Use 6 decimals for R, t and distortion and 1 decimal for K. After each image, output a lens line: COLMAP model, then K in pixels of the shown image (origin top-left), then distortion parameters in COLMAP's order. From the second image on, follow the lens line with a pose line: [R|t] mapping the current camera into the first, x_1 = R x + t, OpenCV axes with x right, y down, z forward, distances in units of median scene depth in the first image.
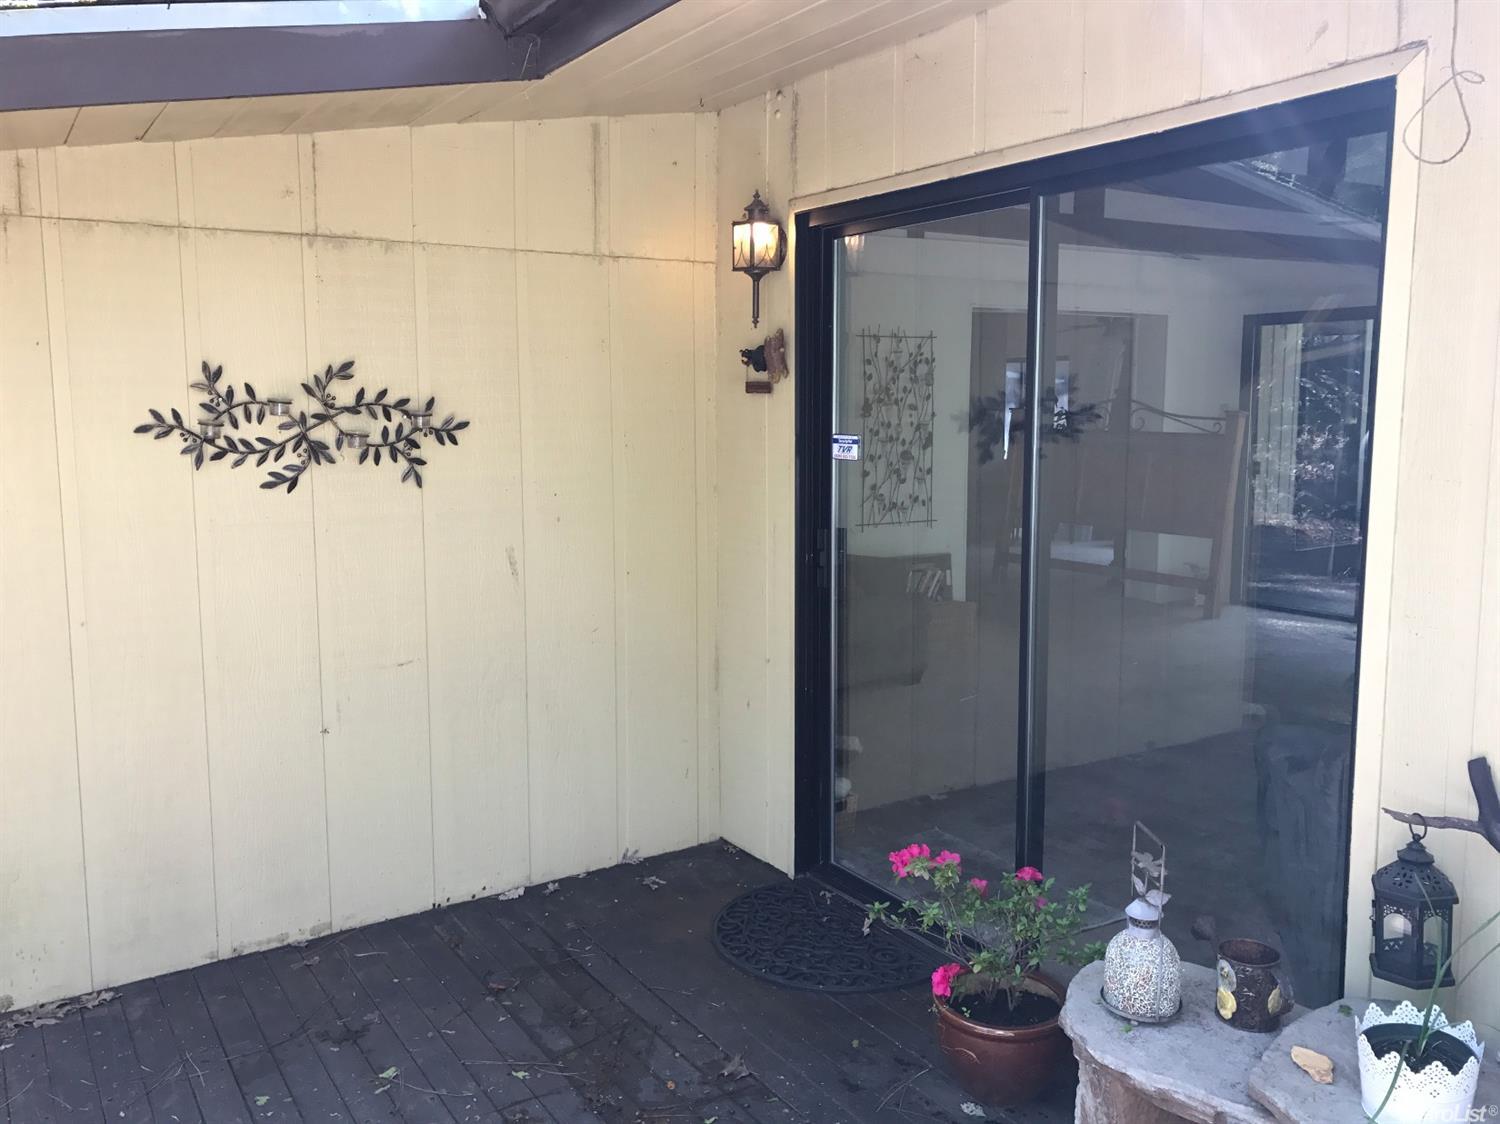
lens RADIAL K [[1238.9, 0, 750.0], [0, 1238.9, 562.0], [0, 0, 1]] dist [0.034406, -0.063912]
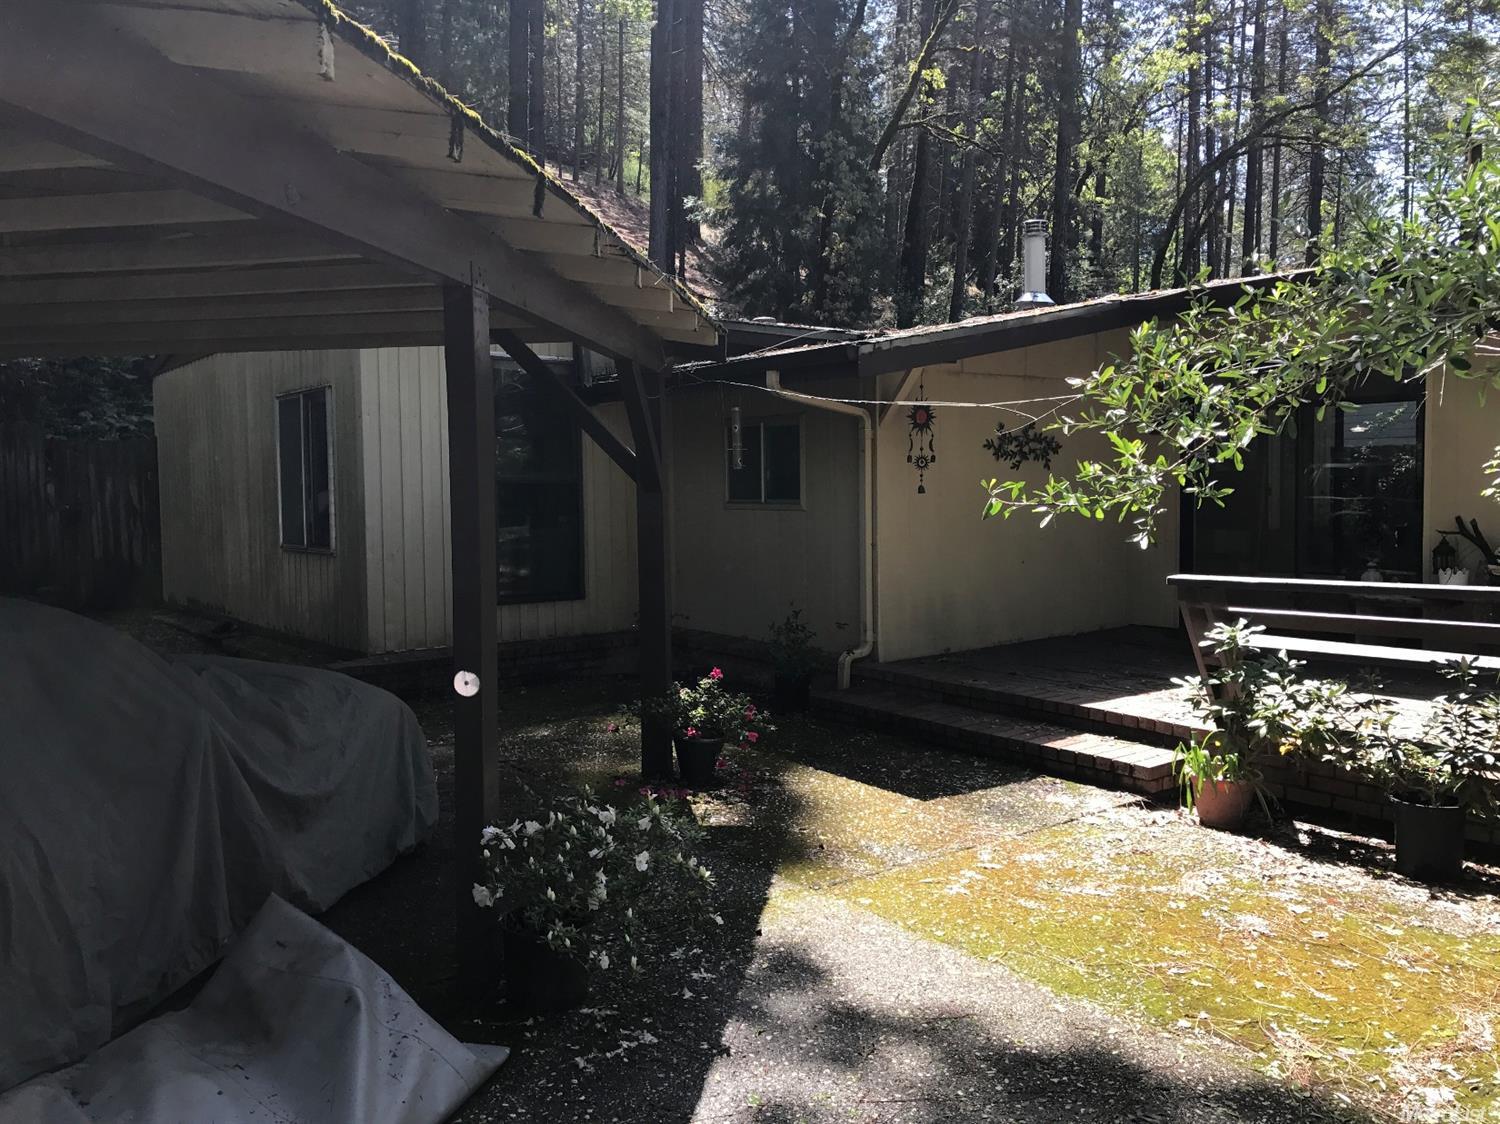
lens RADIAL K [[1238.9, 0, 750.0], [0, 1238.9, 562.0], [0, 0, 1]] dist [0.034406, -0.063912]
pose [[0.995888, -0.019620, 0.088440, -1.163807], [0.025932, 0.997154, -0.070795, 0.310371], [-0.086799, 0.072797, 0.993562, -1.574490]]
